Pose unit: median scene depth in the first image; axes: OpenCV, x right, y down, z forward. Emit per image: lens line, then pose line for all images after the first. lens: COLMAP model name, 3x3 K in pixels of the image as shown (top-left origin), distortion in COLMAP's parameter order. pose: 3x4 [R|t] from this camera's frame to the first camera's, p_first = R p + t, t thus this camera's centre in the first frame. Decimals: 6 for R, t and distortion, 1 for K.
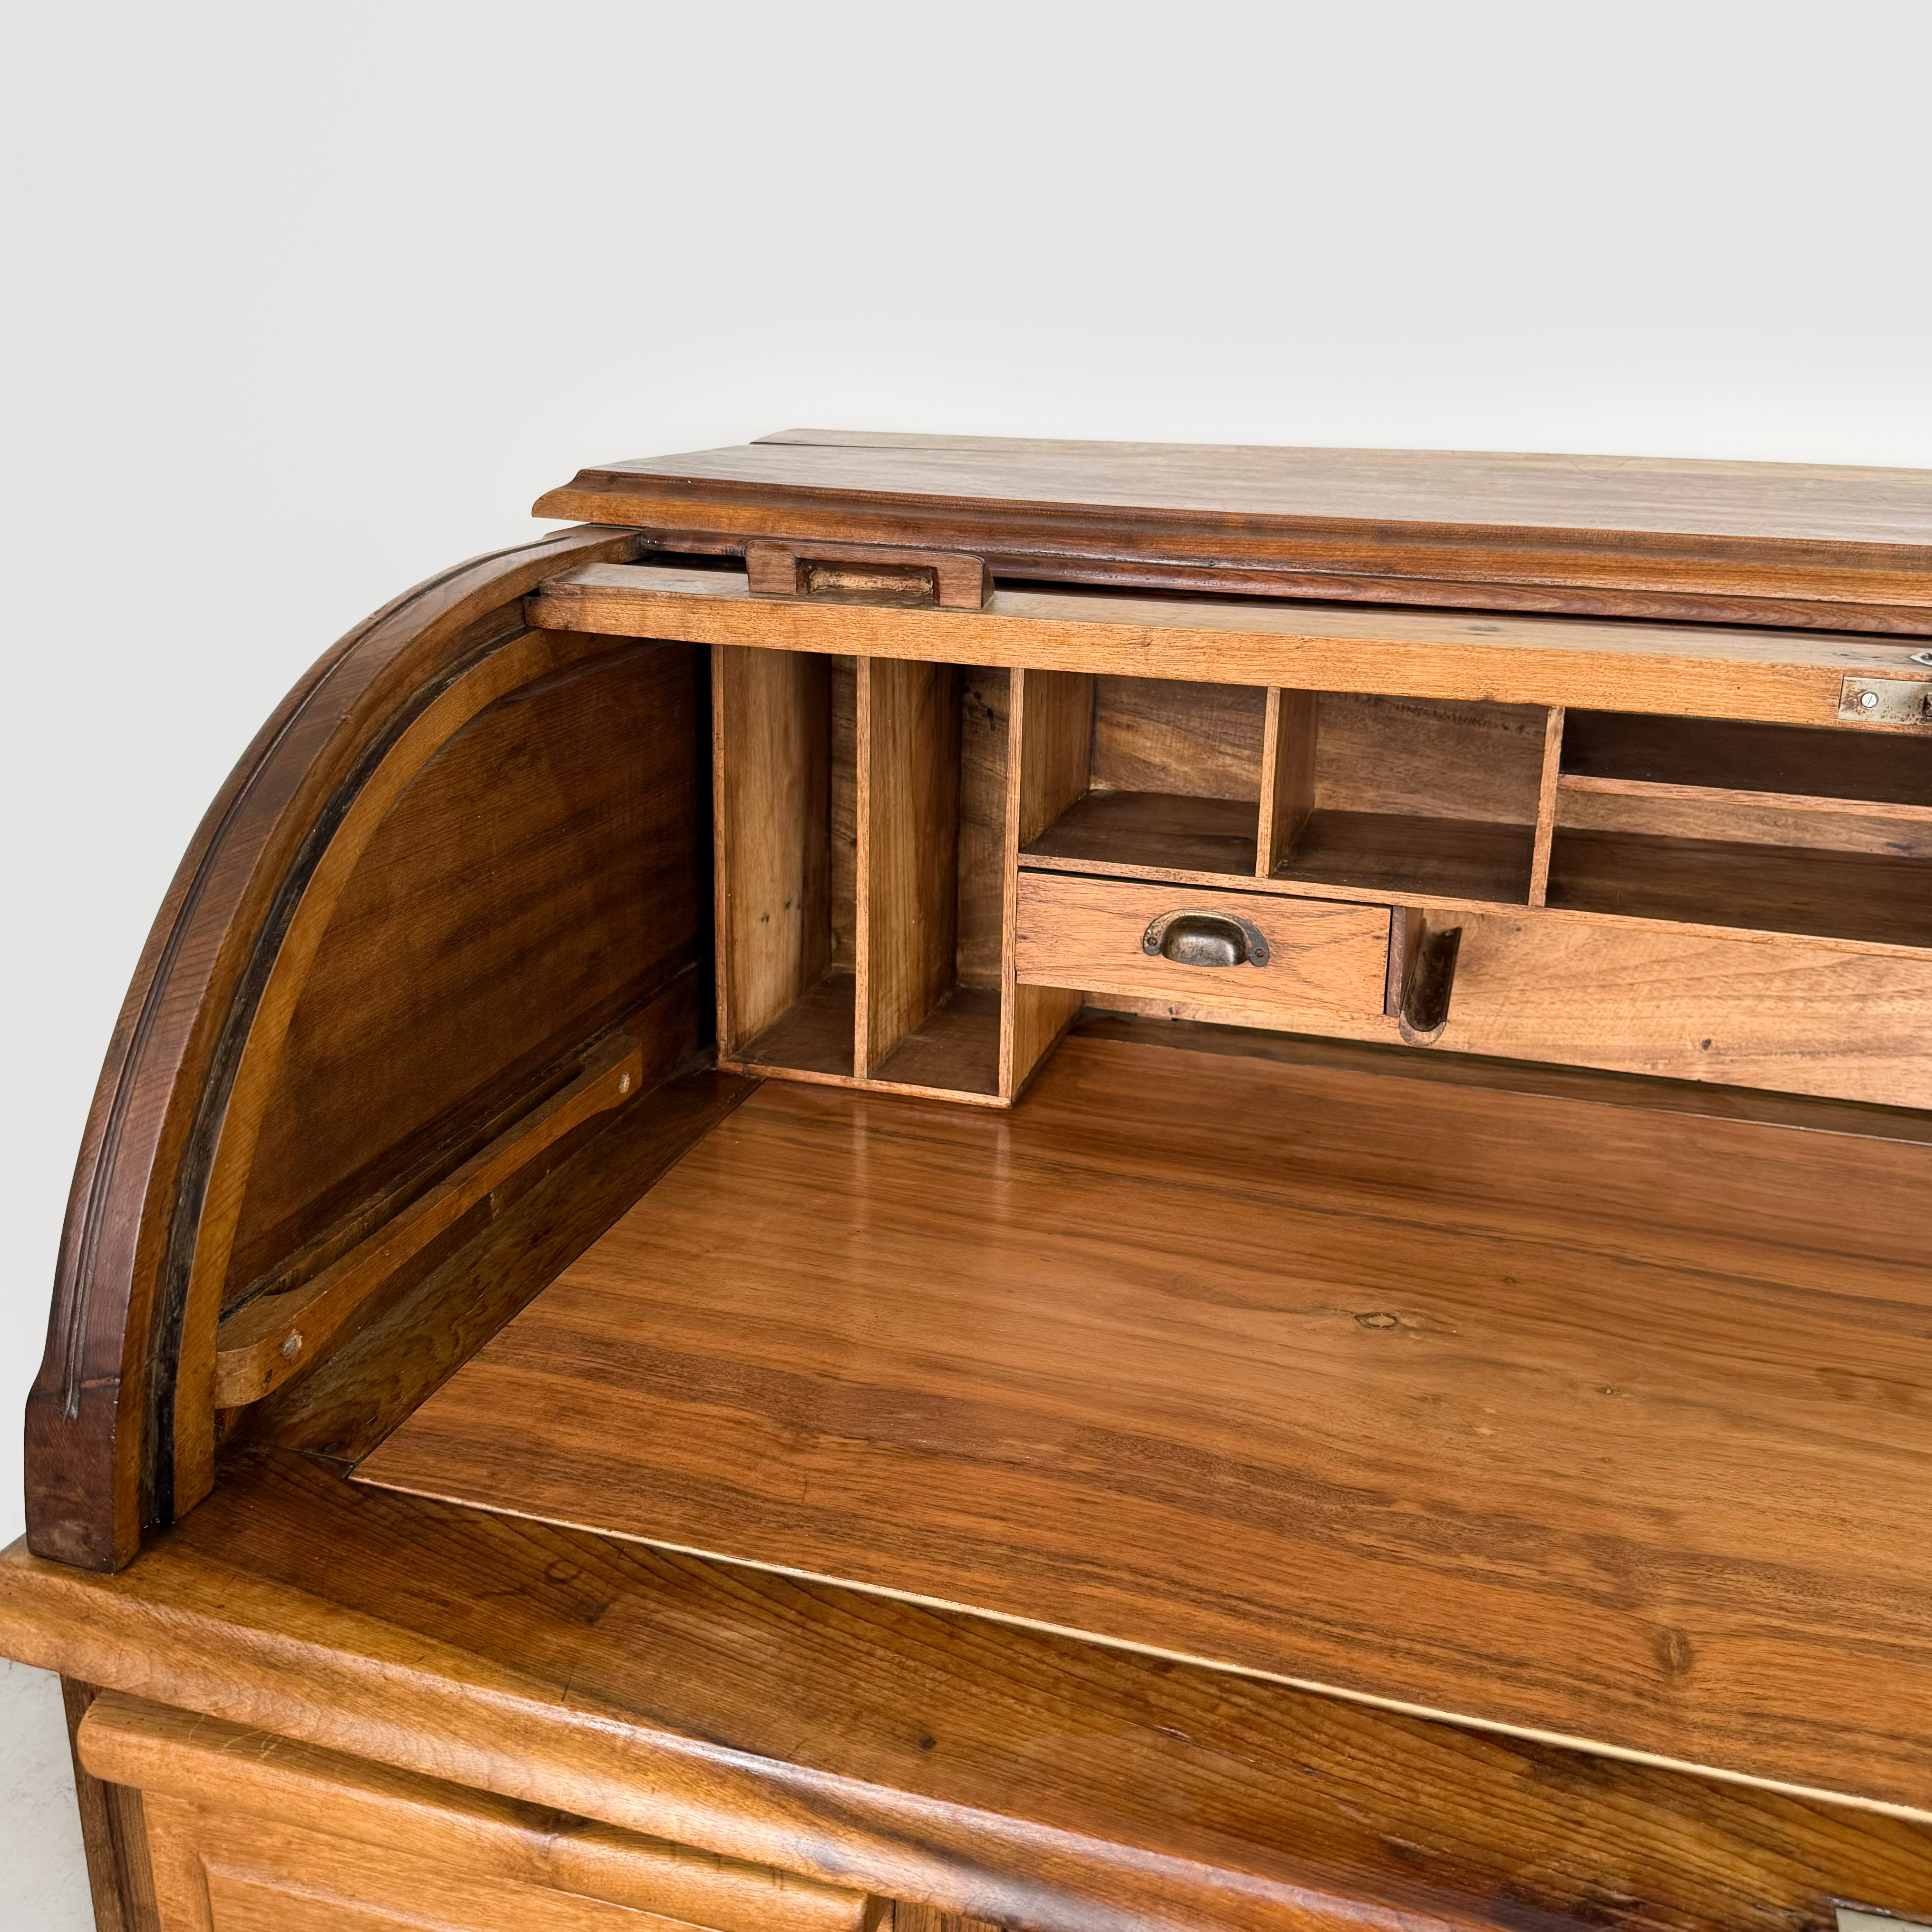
lens RADIAL K [[1951.1, 0, 966.0], [0, 1951.1, 966.0], [0, 0, 1]] dist [0.177115, -0.405946]
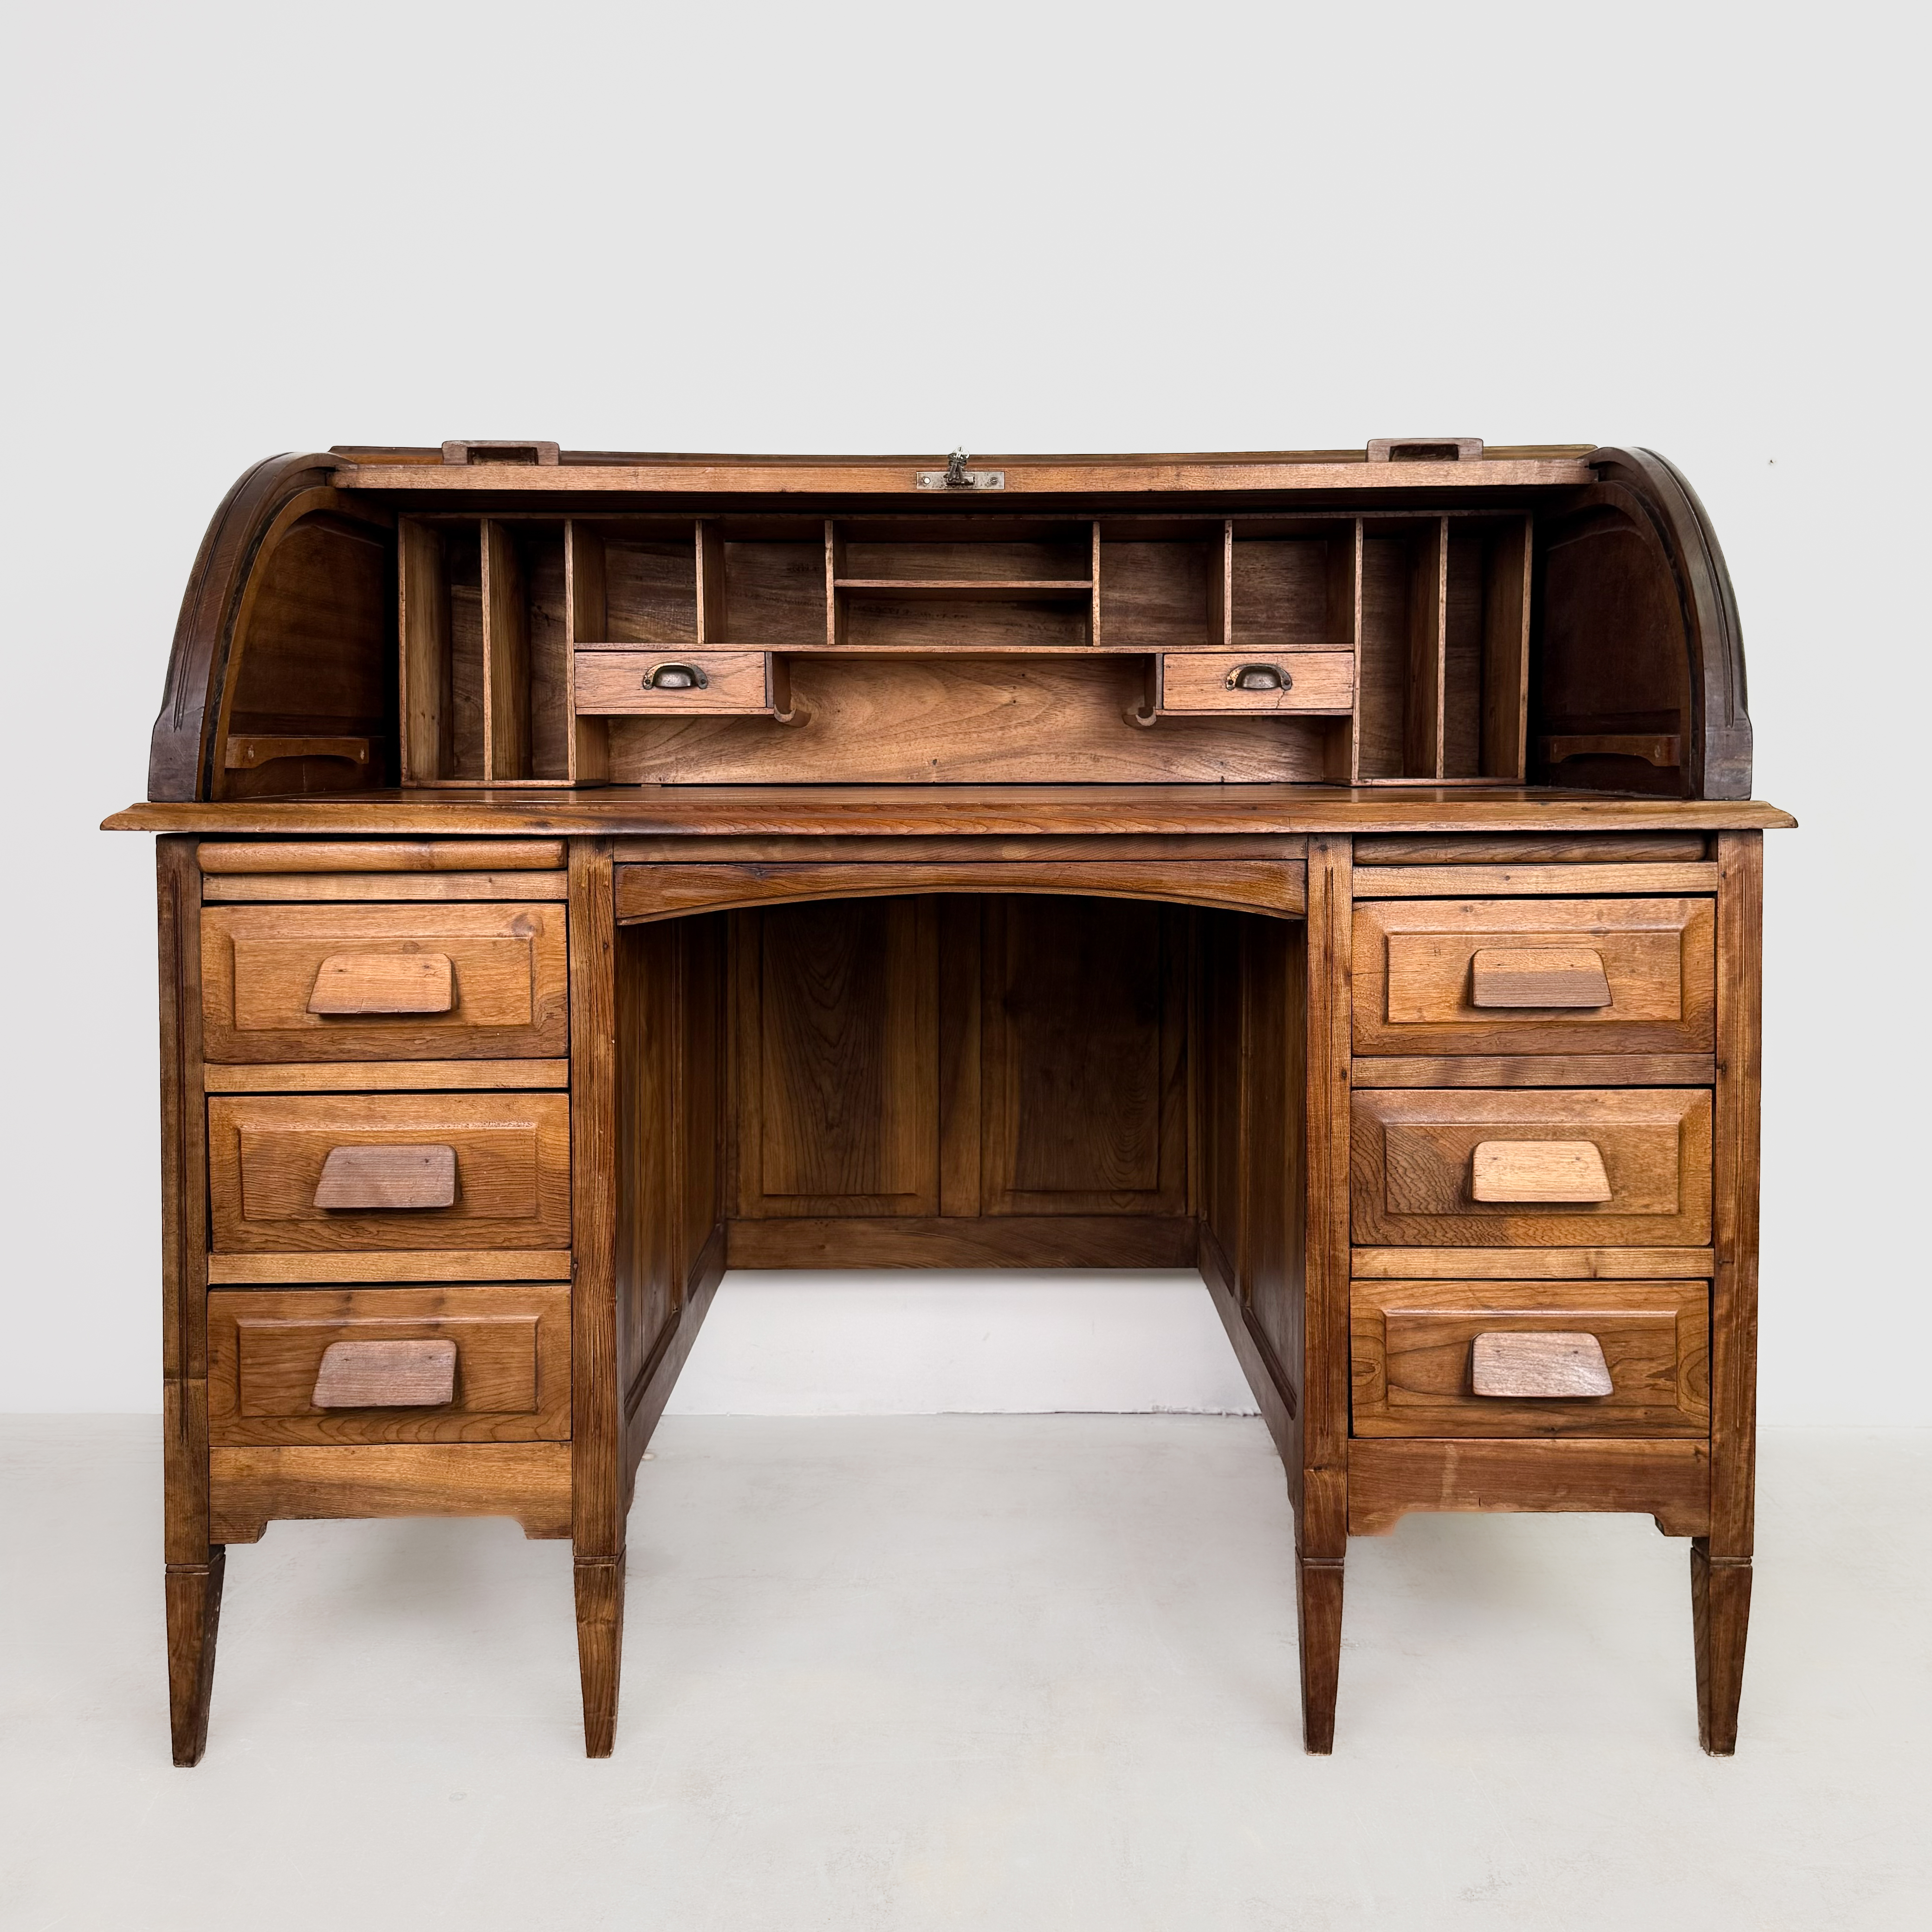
lens RADIAL K [[2043.2, 0, 968.5], [0, 2043.2, 920.6], [0, 0, 1]] dist [0.234984, -0.641543]
pose [[0.964560, -0.031256, 0.262006, -0.144655], [0.093809, 0.968709, -0.229790, 0.736414], [-0.246625, 0.246225, 0.937310, -0.966428]]
